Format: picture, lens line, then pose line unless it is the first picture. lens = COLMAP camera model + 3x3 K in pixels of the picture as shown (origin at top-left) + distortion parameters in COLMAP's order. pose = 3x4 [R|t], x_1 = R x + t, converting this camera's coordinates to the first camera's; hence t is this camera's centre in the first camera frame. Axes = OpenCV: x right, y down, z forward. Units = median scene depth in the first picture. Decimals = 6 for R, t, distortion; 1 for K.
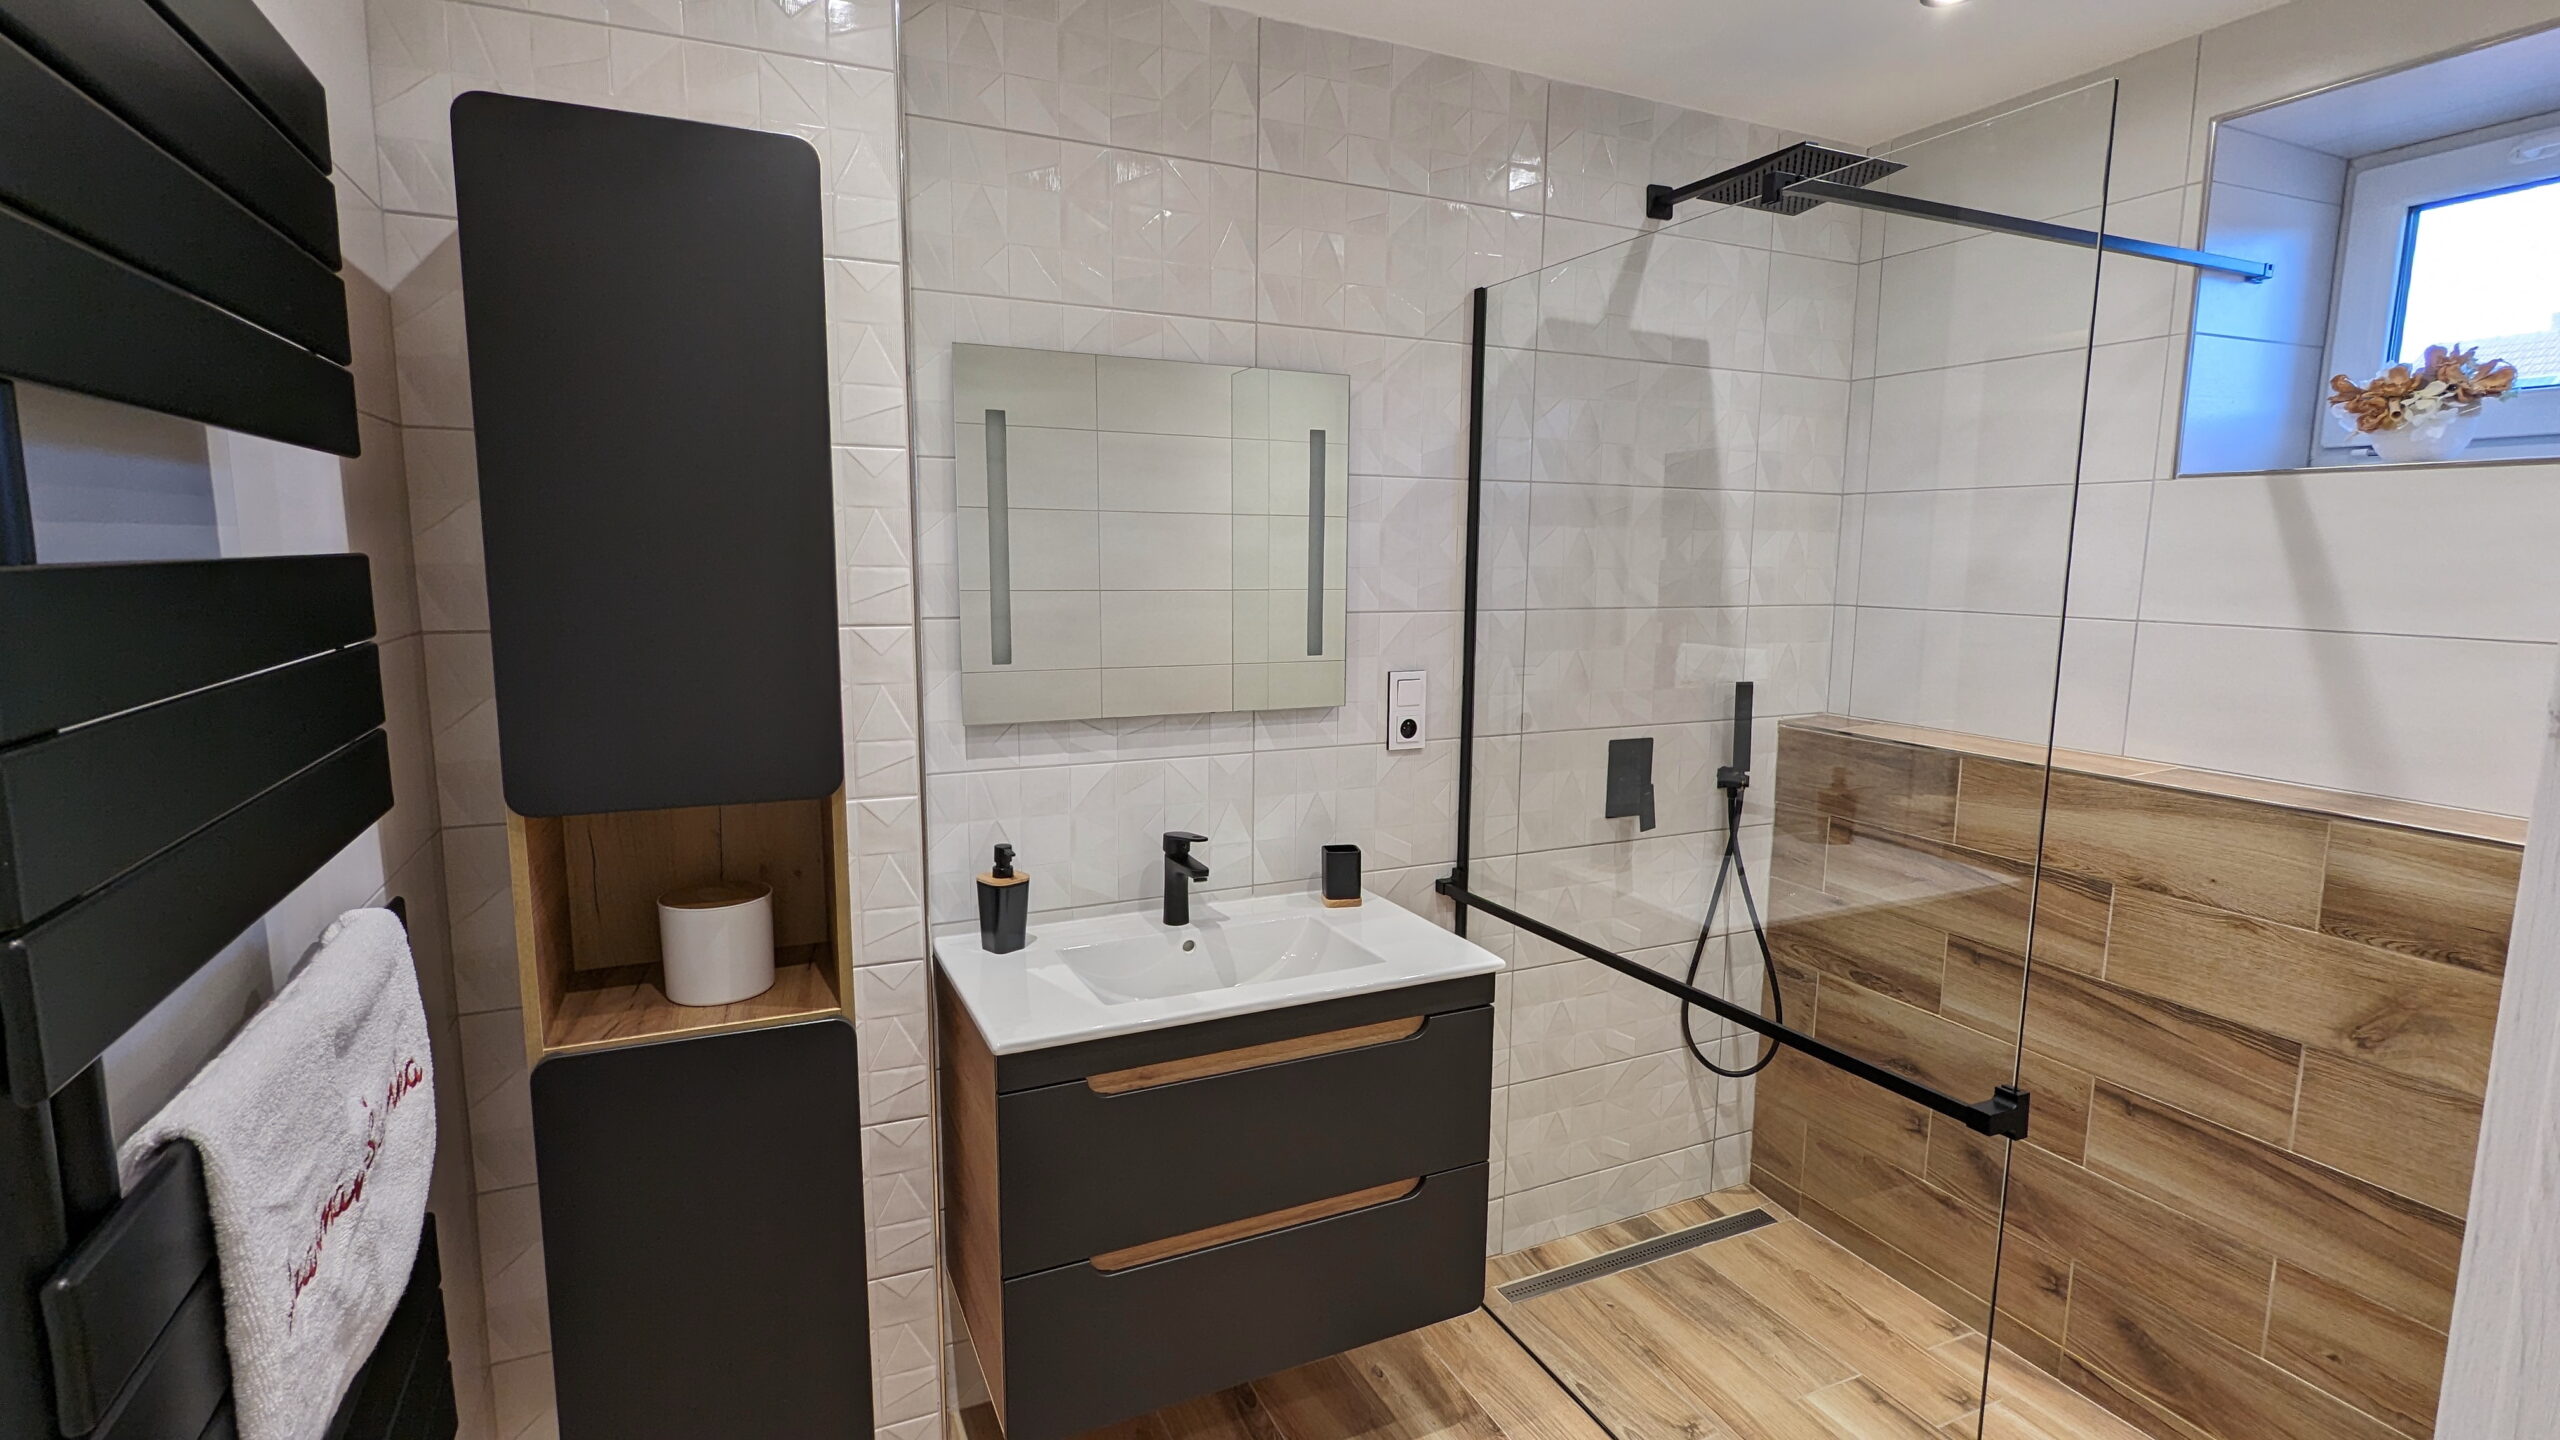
lens RADIAL K [[1210.1, 0, 1276.4], [0, 1210.1, 722.4], [0, 0, 1]] dist [0.000285, -0.000096]
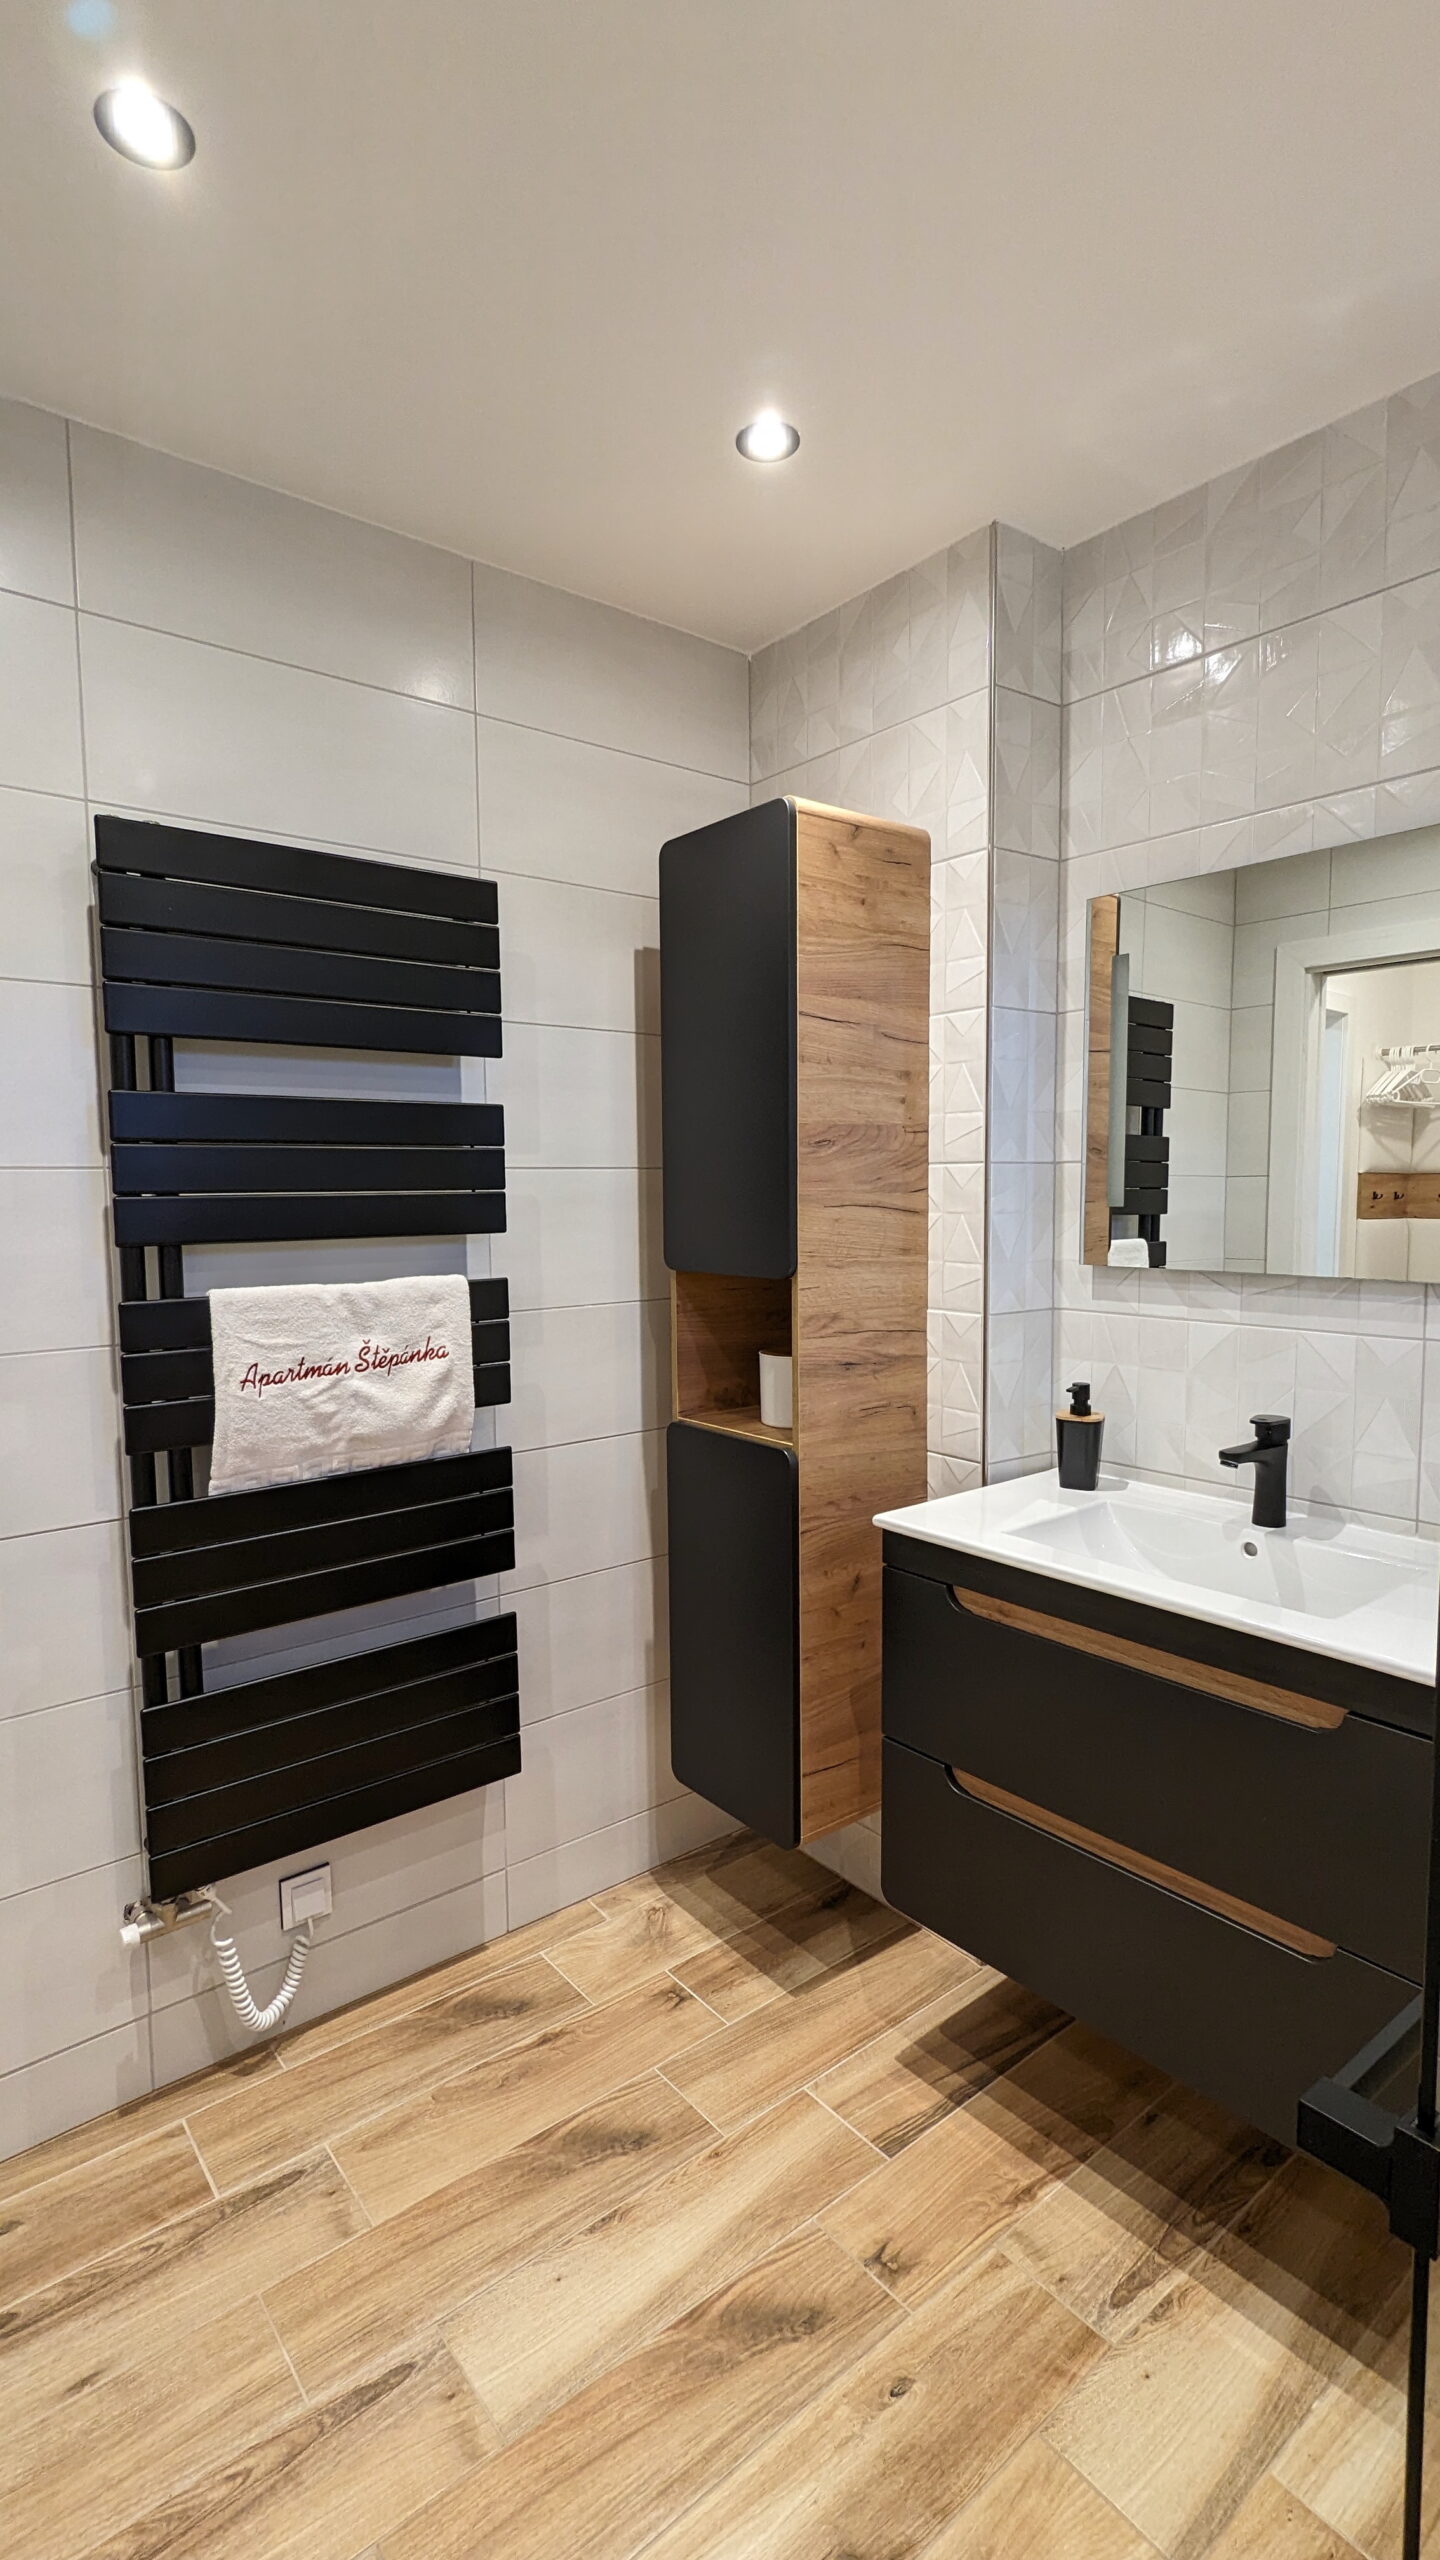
lens RADIAL K [[1210.1, 0, 713.4], [0, 1210.1, 1283.6], [0, 0, 1]] dist [0.000285, -0.000096]
pose [[0.237710, 0.065009, -0.969158, 0.662679], [-0.125750, 0.991421, 0.035659, 0.020857], [0.963162, 0.113395, 0.243845, 0.436741]]
